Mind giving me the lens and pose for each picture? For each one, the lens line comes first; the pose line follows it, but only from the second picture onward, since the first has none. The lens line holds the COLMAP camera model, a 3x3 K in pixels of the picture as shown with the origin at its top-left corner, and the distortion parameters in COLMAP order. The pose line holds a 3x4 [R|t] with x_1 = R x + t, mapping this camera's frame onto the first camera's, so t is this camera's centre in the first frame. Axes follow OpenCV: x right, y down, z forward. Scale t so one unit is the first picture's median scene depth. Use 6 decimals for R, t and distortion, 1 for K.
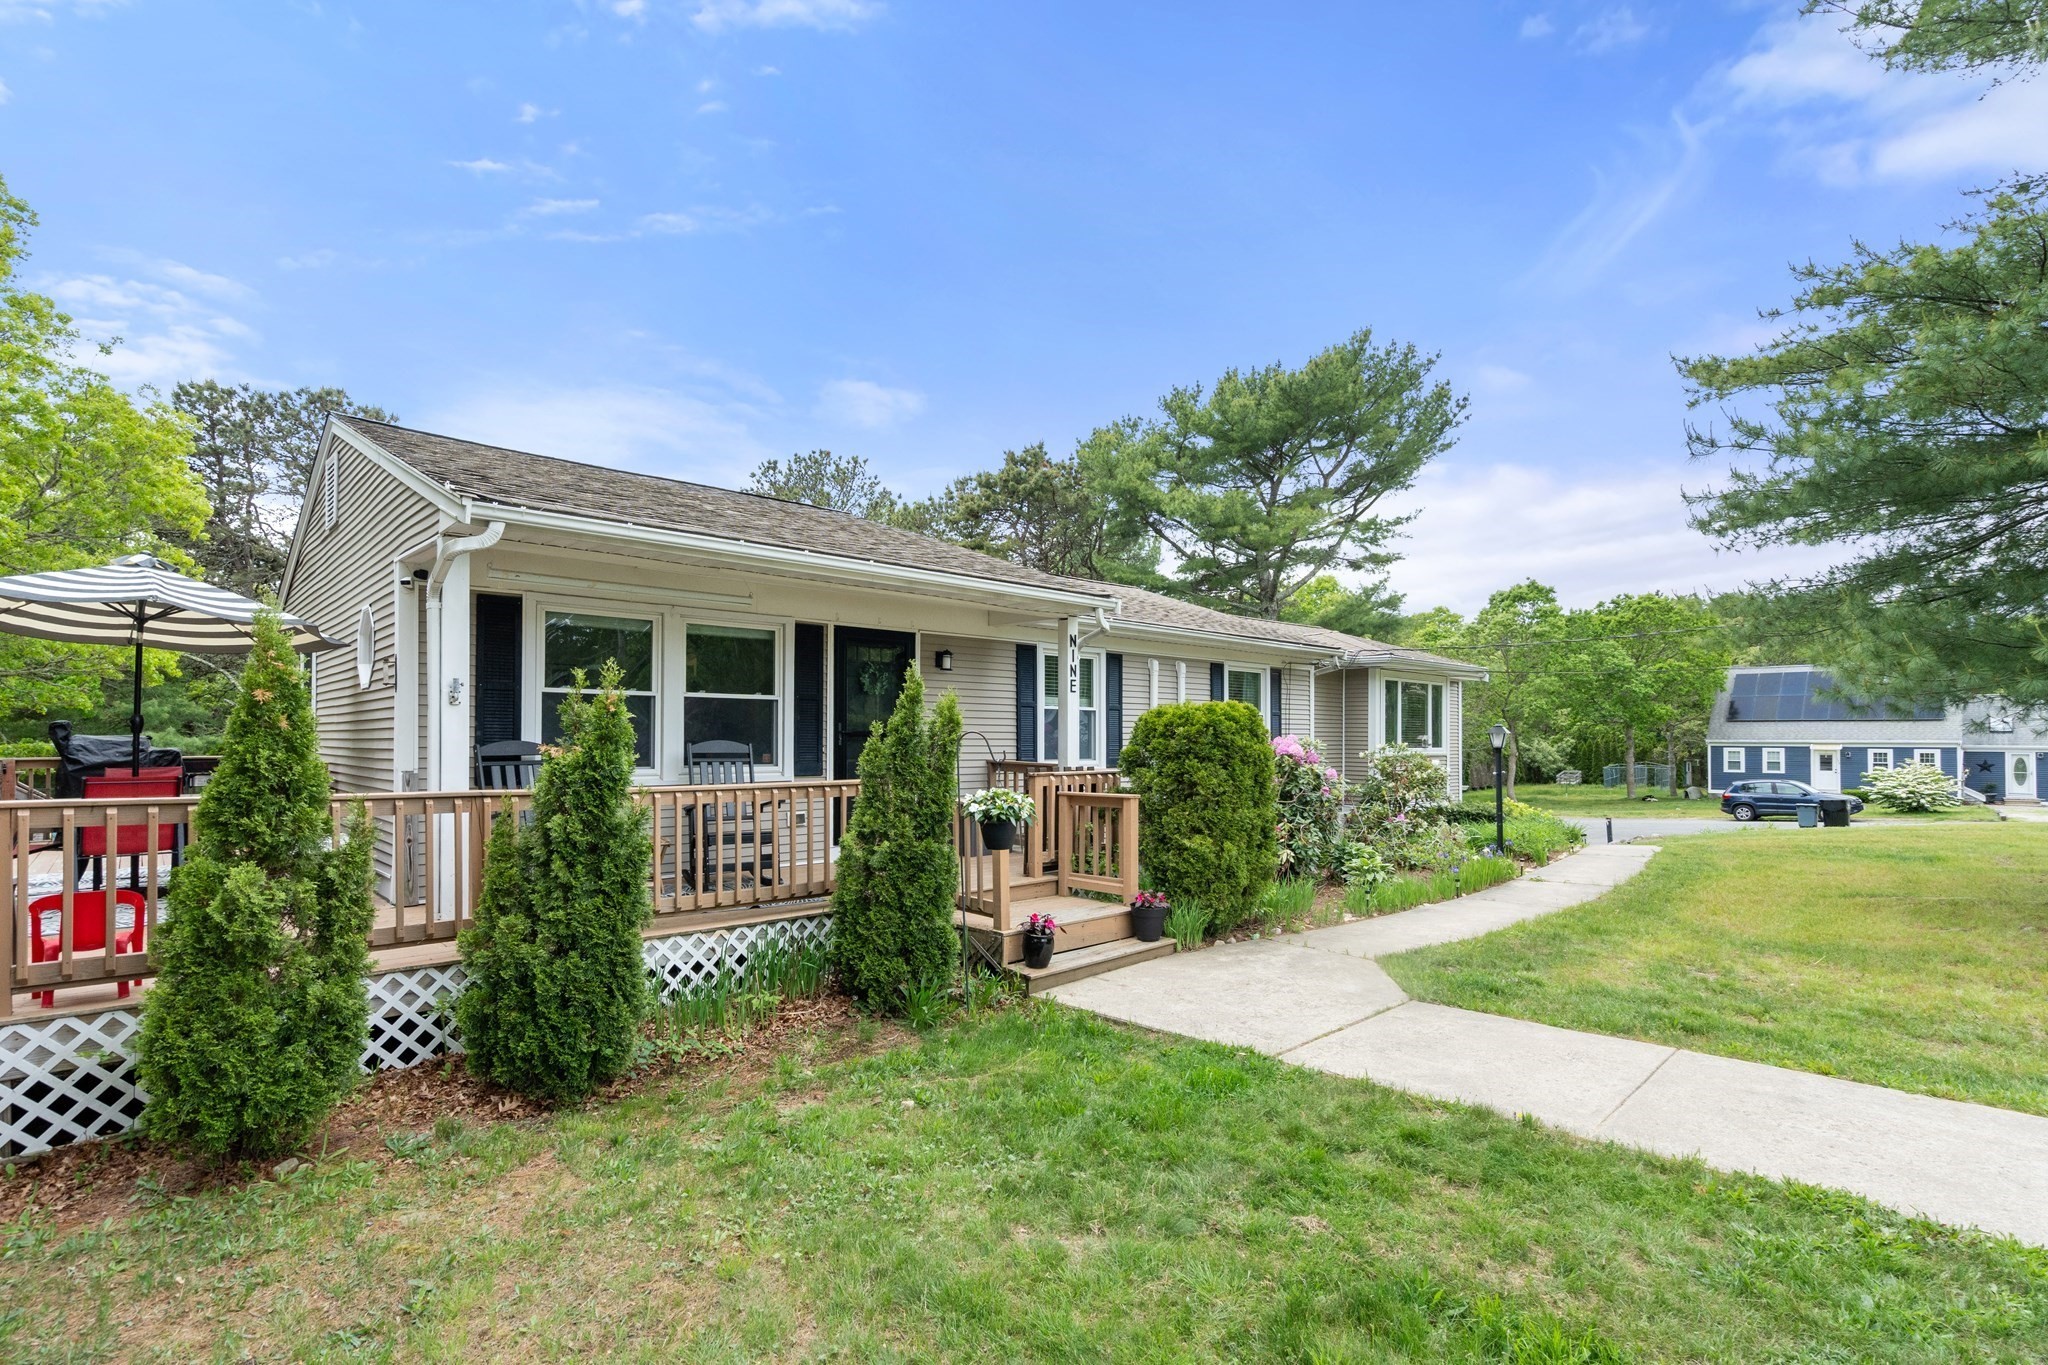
lens RADIAL K [[946.1, 0, 1031.7], [0, 946.1, 739.5], [0, 0, 1]] dist [-0.005654, 0.002305]
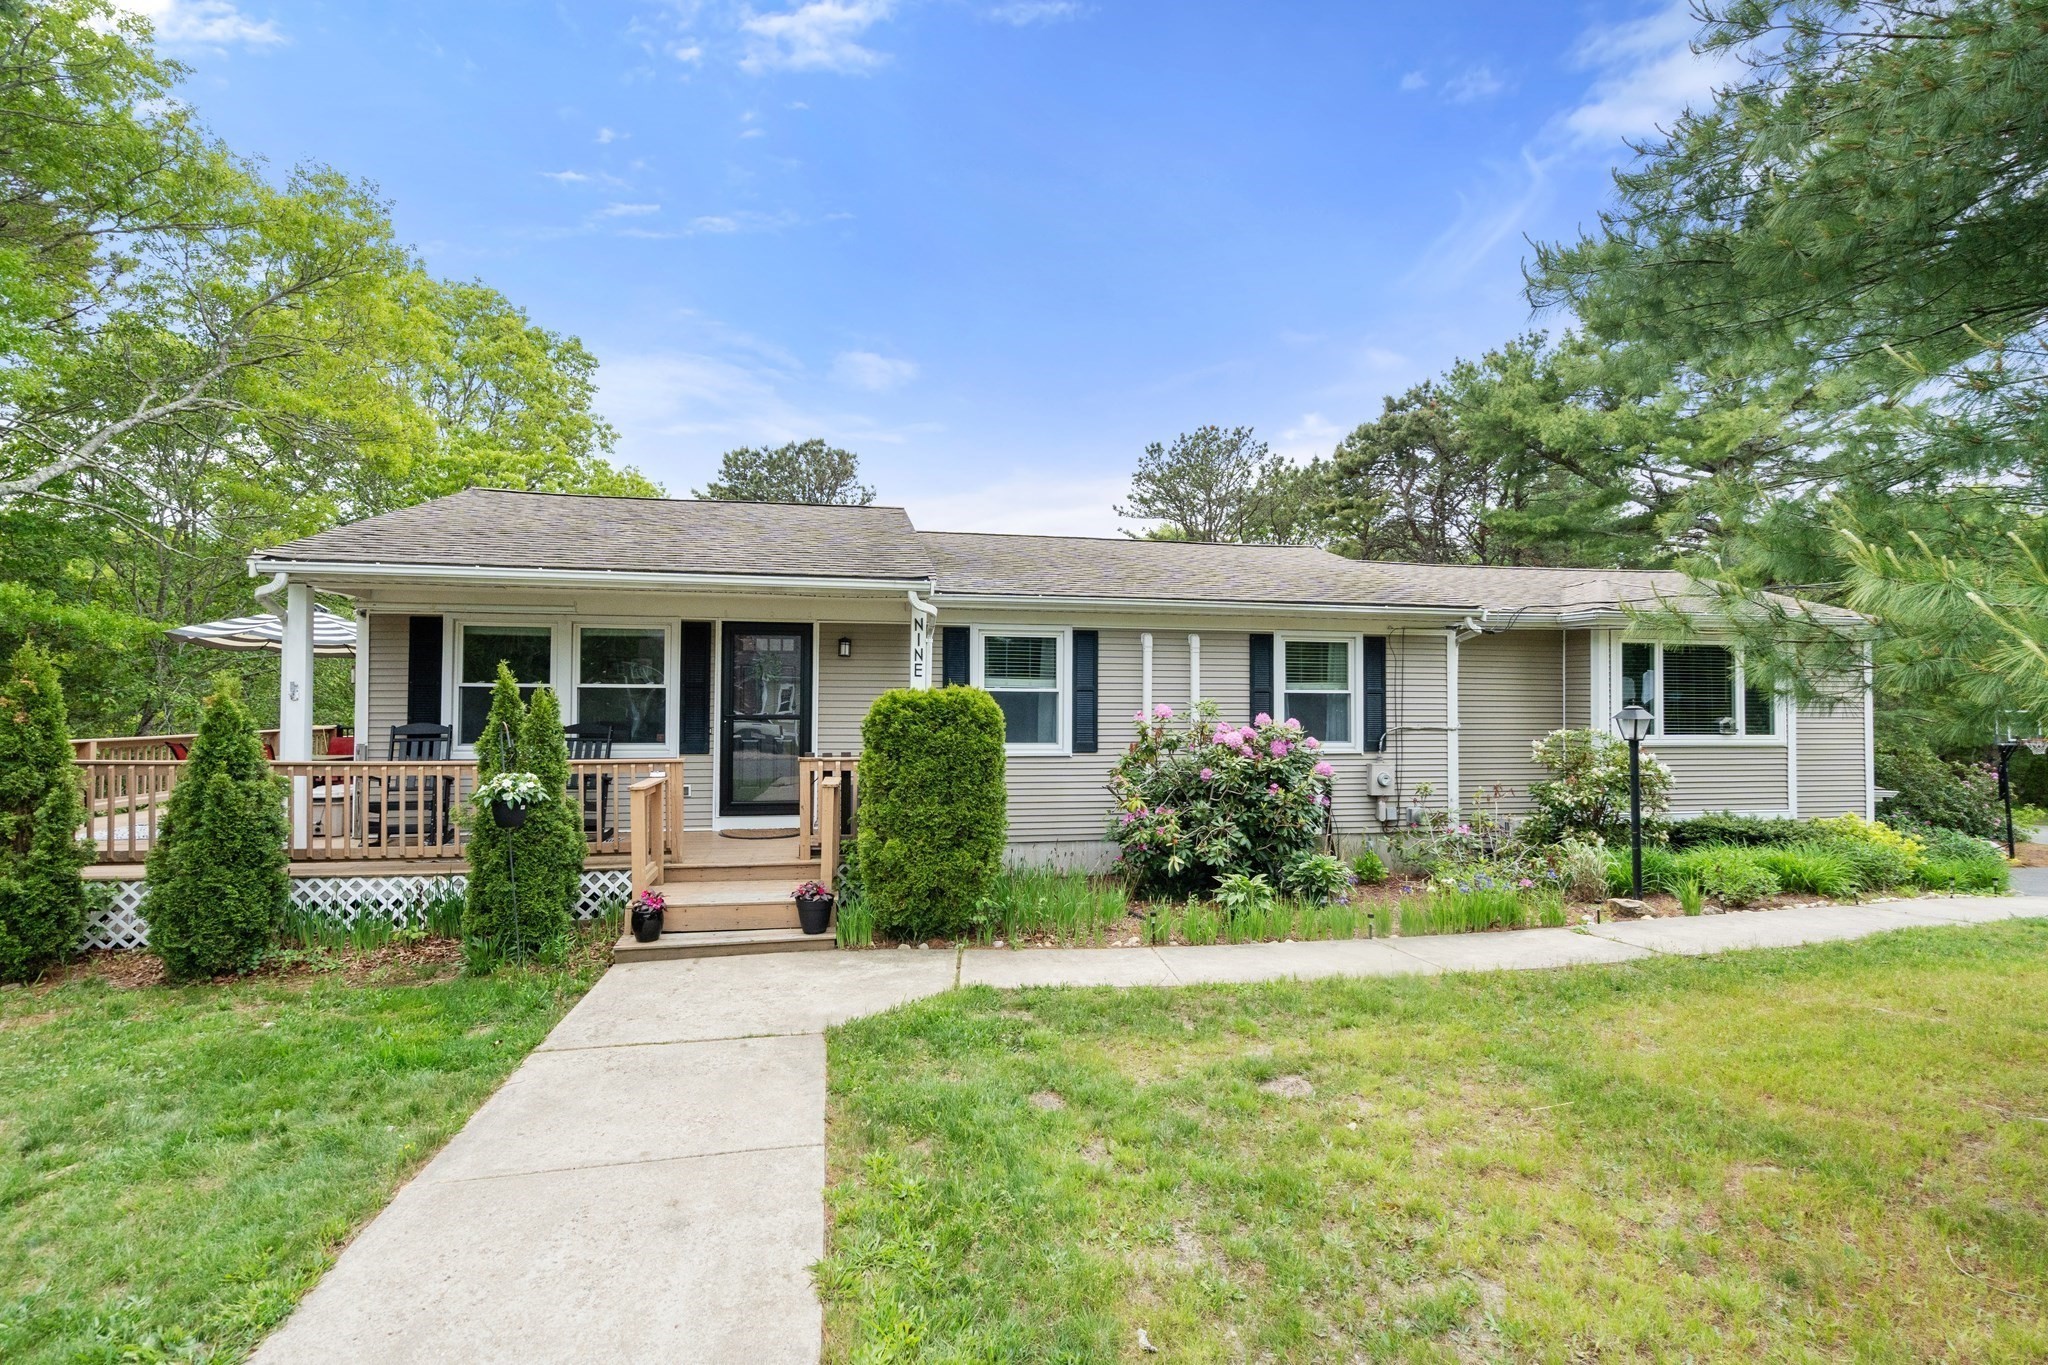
lens RADIAL K [[946.1, 0, 1038.7], [0, 946.1, 692.1], [0, 0, 1]] dist [-0.005654, 0.002305]
pose [[0.849778, -0.006765, -0.527098, 0.547837], [-0.002974, 0.999840, -0.017627, -0.013377], [0.527133, 0.016546, 0.849622, 0.187252]]
